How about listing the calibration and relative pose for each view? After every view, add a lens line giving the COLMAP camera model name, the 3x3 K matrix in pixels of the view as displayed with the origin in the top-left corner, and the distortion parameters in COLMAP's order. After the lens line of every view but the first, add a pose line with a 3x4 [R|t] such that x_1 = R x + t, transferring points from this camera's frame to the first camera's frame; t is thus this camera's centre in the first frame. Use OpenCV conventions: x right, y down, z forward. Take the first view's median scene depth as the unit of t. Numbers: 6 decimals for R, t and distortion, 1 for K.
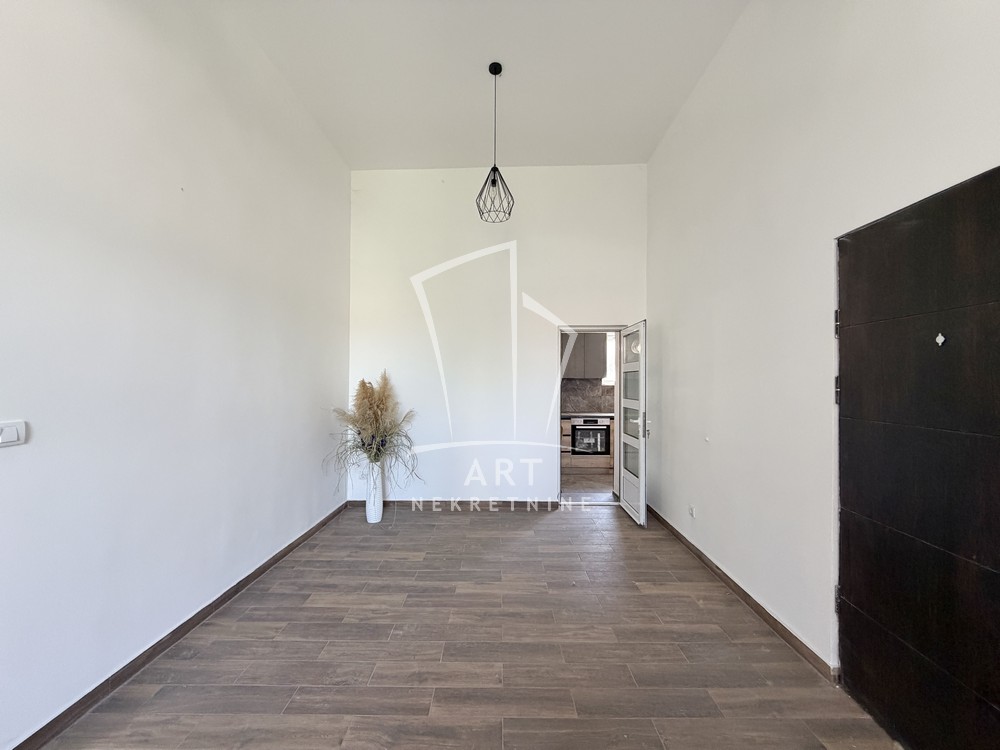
lens RADIAL K [[430.8, 0, 496.9], [0, 430.8, 376.7], [0, 0, 1]] dist [-0.000792, 0.000427]
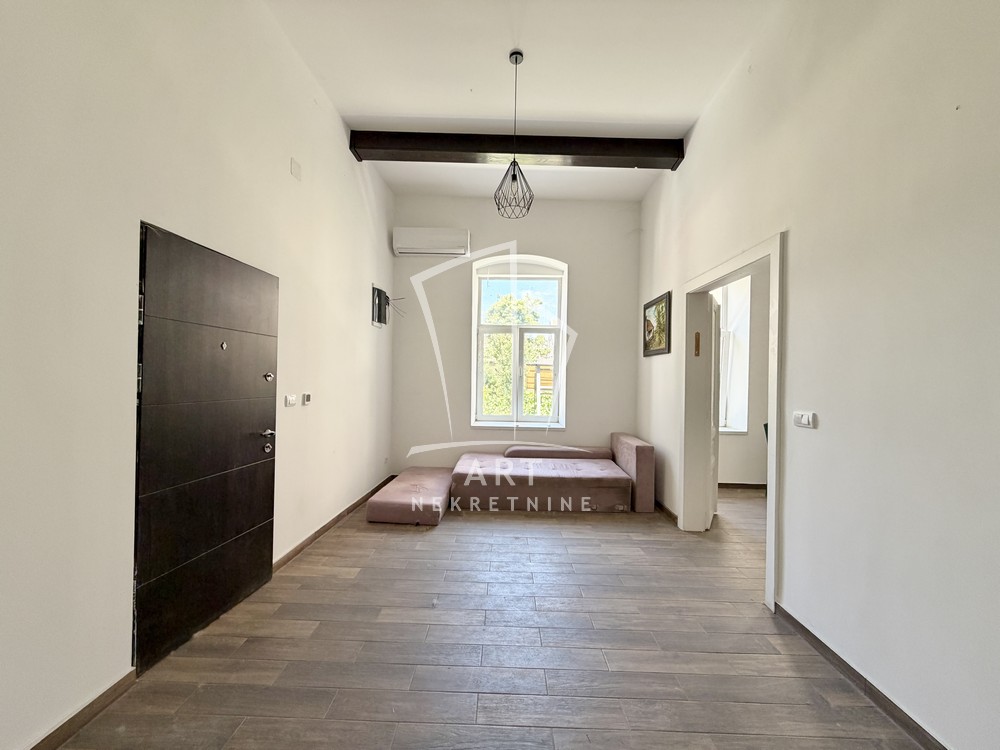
lens RADIAL K [[400.5, 0, 494.6], [0, 400.5, 375.4], [0, 0, 1]] dist [-0.001589, 0.000309]
pose [[-0.999479, -0.023951, 0.021632, -0.028811], [-0.024264, 0.999603, -0.014337, 0.017818], [-0.021280, -0.014854, -0.999663, 2.014955]]
